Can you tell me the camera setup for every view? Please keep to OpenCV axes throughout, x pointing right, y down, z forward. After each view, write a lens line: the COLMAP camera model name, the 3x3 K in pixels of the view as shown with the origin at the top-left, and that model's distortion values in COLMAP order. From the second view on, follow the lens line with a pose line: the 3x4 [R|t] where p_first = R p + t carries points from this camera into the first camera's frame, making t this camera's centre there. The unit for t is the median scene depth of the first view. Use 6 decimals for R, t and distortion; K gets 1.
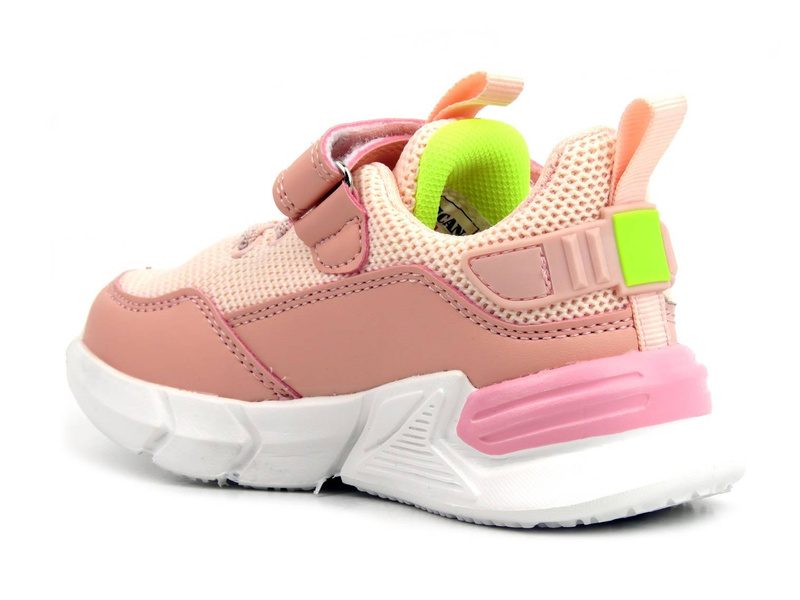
lens RADIAL K [[4987.8, 0, 400.0], [0, 4987.8, 300.0], [0, 0, 1]] dist [-0.244181, -2.011448]
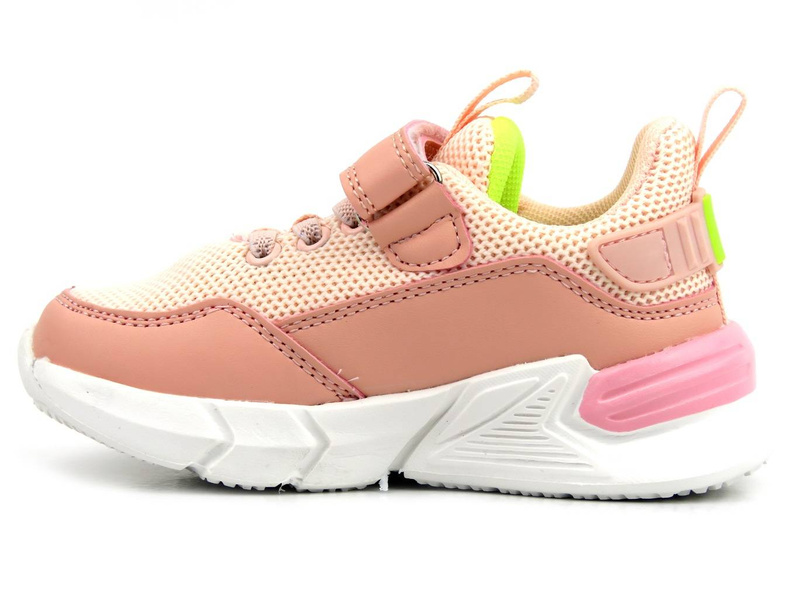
lens RADIAL K [[4408.4, 0, 400.0], [0, 4408.4, 300.0], [0, 0, 1]] dist [-0.044759, -0.532824]
pose [[0.796084, -0.054468, 0.602731, -0.567483], [0.066421, 0.997789, 0.002441, -0.001946], [-0.601531, 0.038090, 0.797941, 0.283545]]
